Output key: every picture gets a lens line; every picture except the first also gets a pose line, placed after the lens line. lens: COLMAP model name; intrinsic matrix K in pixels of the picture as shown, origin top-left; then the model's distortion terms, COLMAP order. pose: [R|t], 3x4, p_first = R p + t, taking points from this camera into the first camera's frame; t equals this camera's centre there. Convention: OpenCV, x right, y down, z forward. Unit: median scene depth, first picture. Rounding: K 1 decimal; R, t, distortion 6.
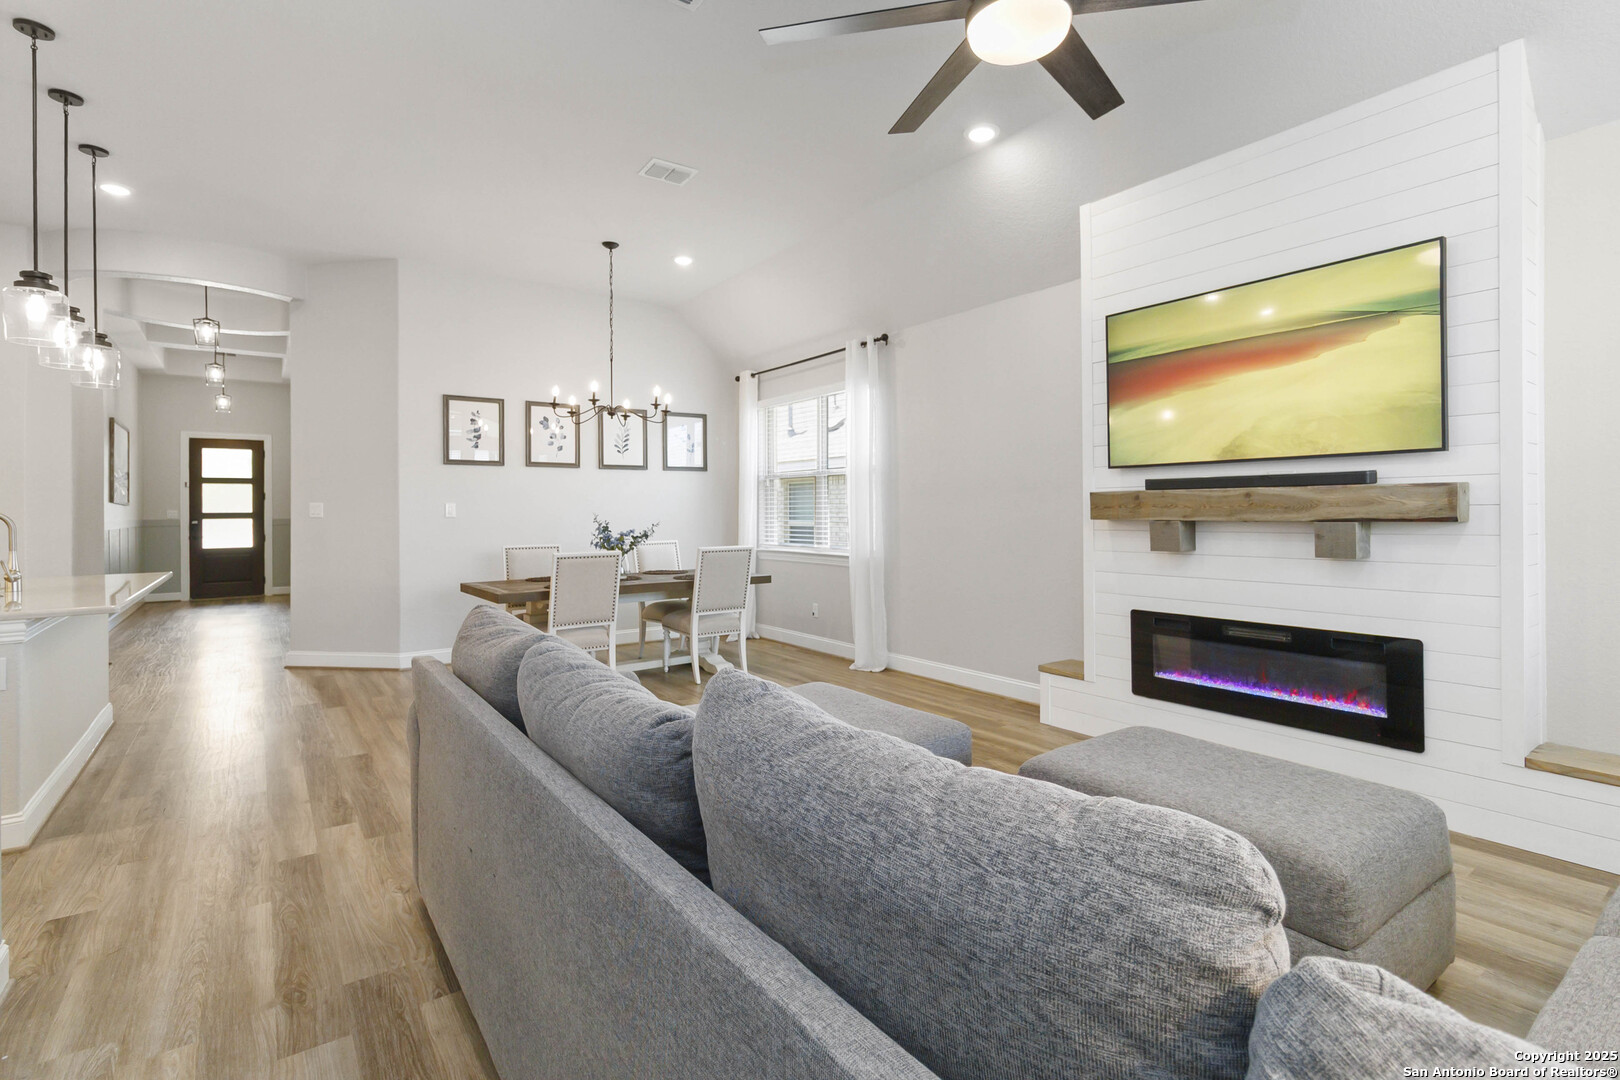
lens RADIAL K [[756.5, 0, 815.1], [0, 756.5, 509.5], [0, 0, 1]] dist [0.004995, -0.001041]
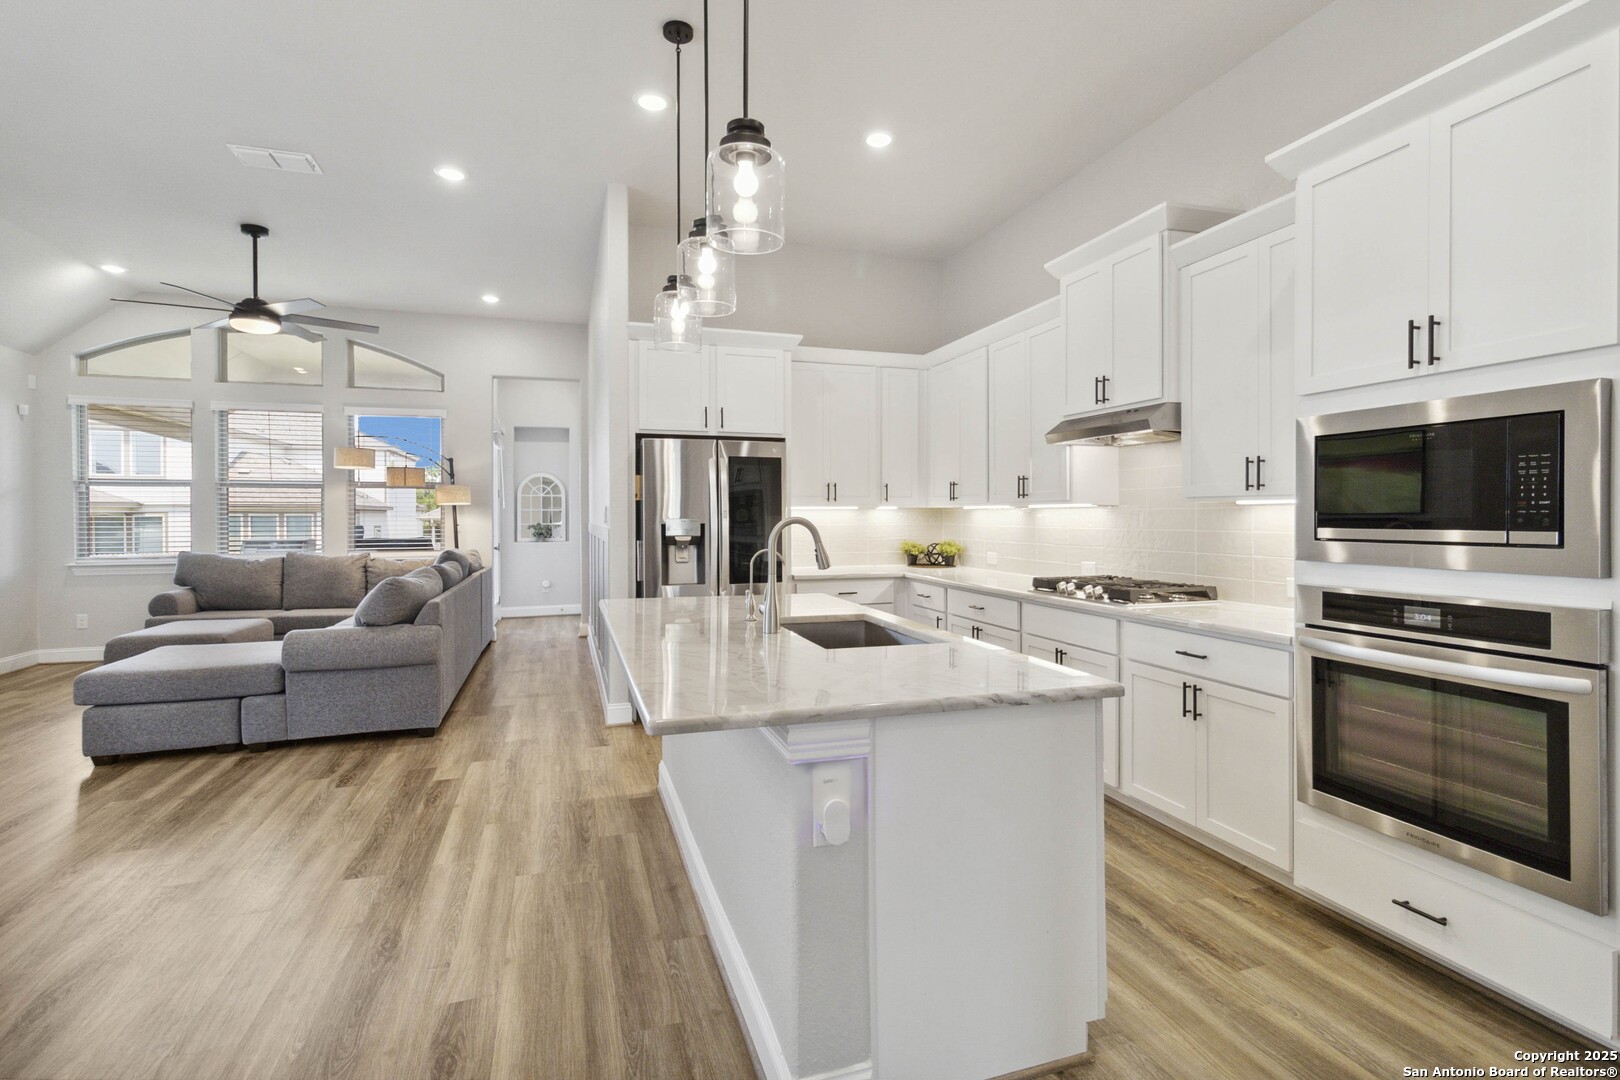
lens RADIAL K [[756.5, 0, 816.1], [0, 756.5, 518.2], [0, 0, 1]] dist [0.004995, -0.001041]
pose [[-0.952989, 0.008273, 0.302893, -0.713088], [0.008727, 0.999962, 0.000144, 0.002298], [-0.302880, 0.002781, -0.953025, 0.901848]]
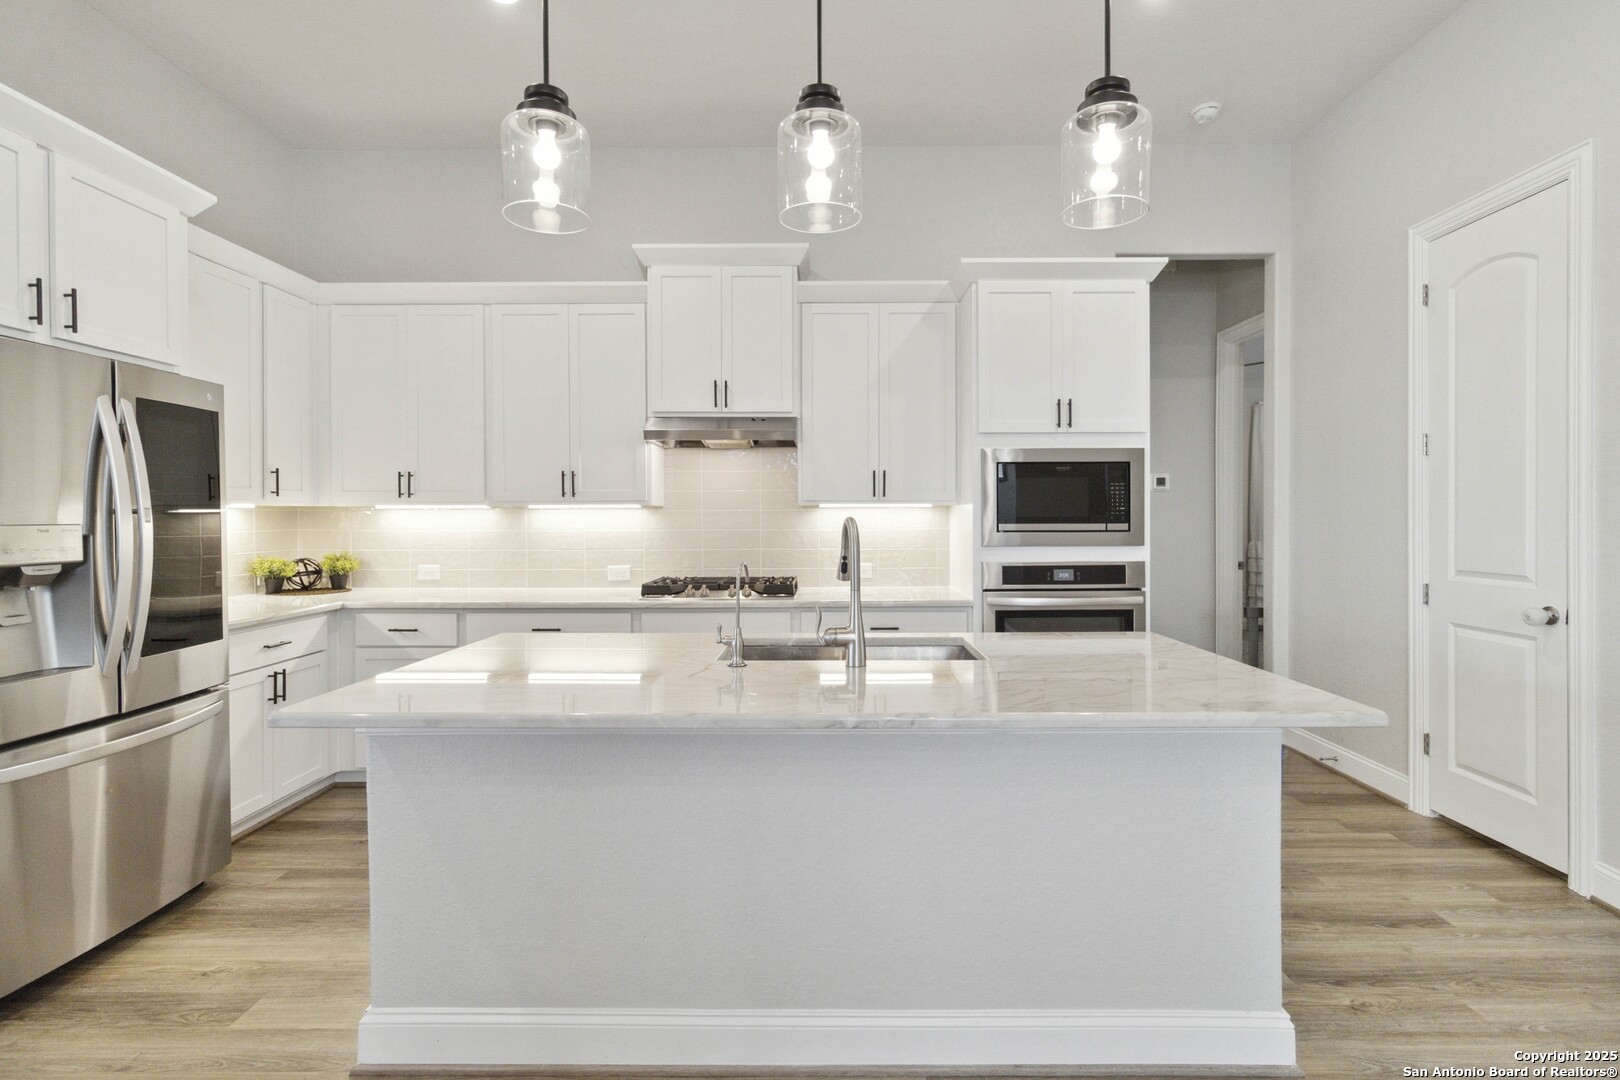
lens RADIAL K [[756.5, 0, 806.4], [0, 756.5, 524.8], [0, 0, 1]] dist [0.004995, -0.001041]
pose [[-0.596928, 0.019857, -0.802049, -0.330159], [0.009189, 0.999797, 0.017914, -0.001124], [0.802242, 0.003323, -0.596989, 0.704105]]
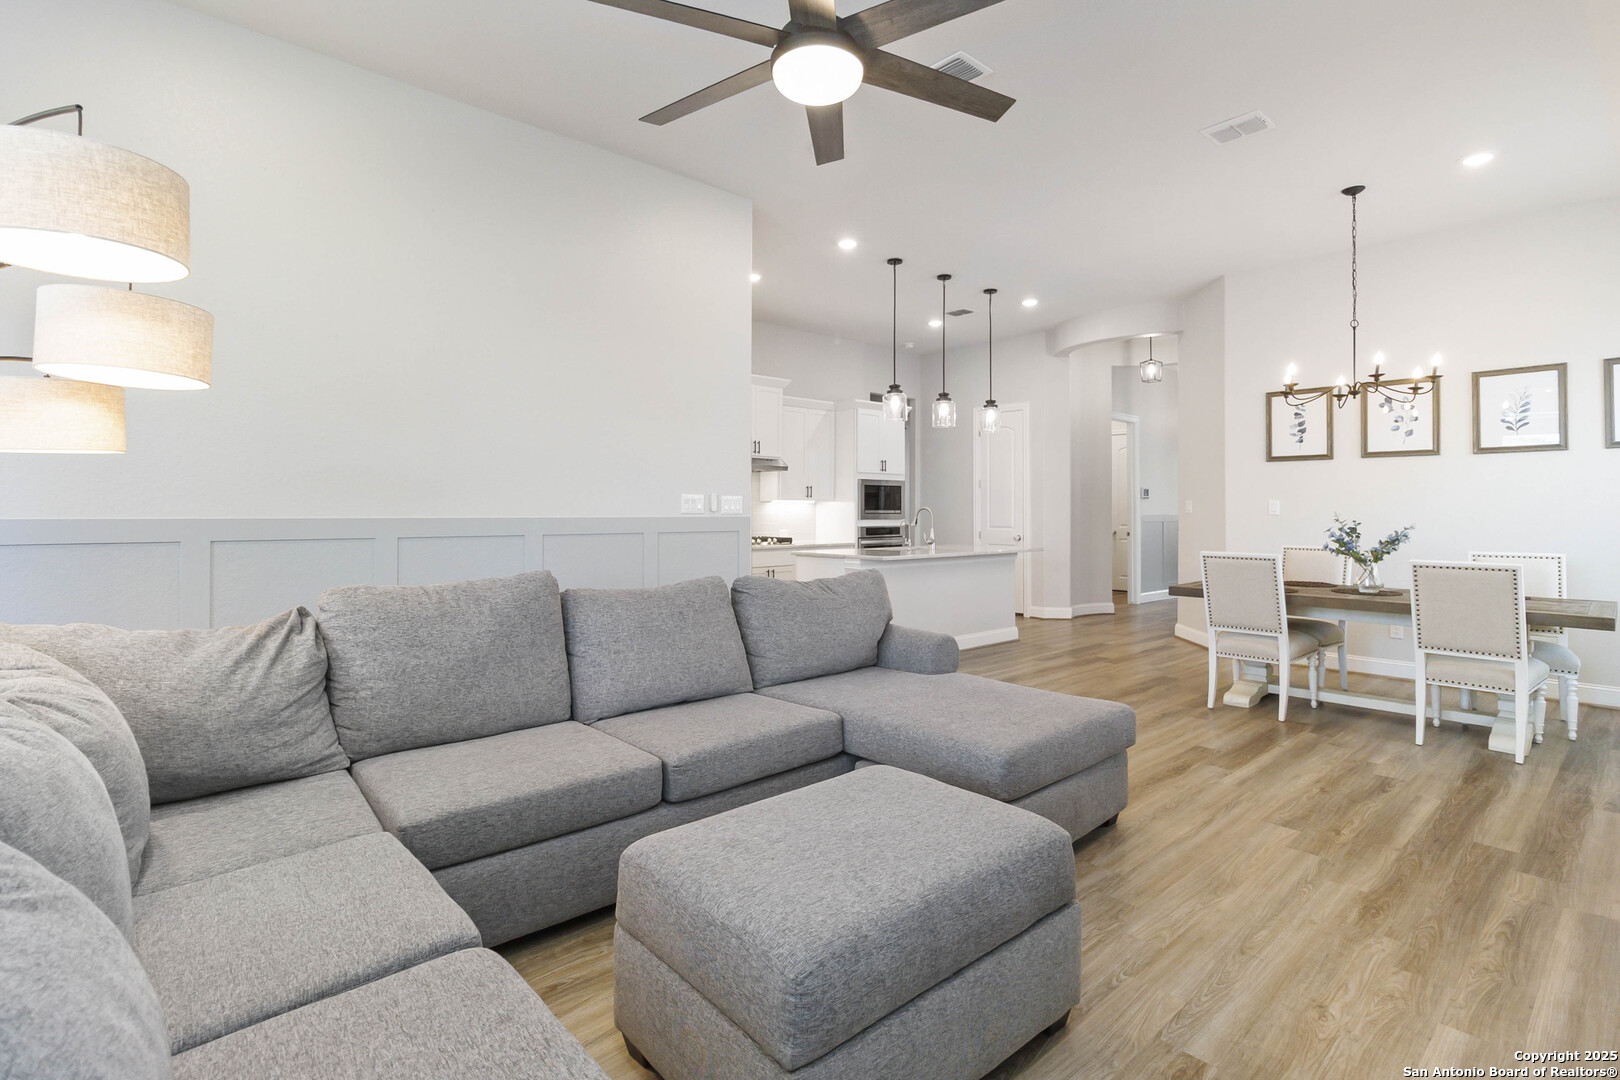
lens RADIAL K [[756.5, 0, 805.5], [0, 756.5, 503.9], [0, 0, 1]] dist [0.004995, -0.001041]
pose [[0.086185, 0.002195, -0.996277, 0.444898], [-0.002363, 0.999995, 0.001998, -0.004030], [0.996276, 0.002182, 0.086190, 0.287407]]
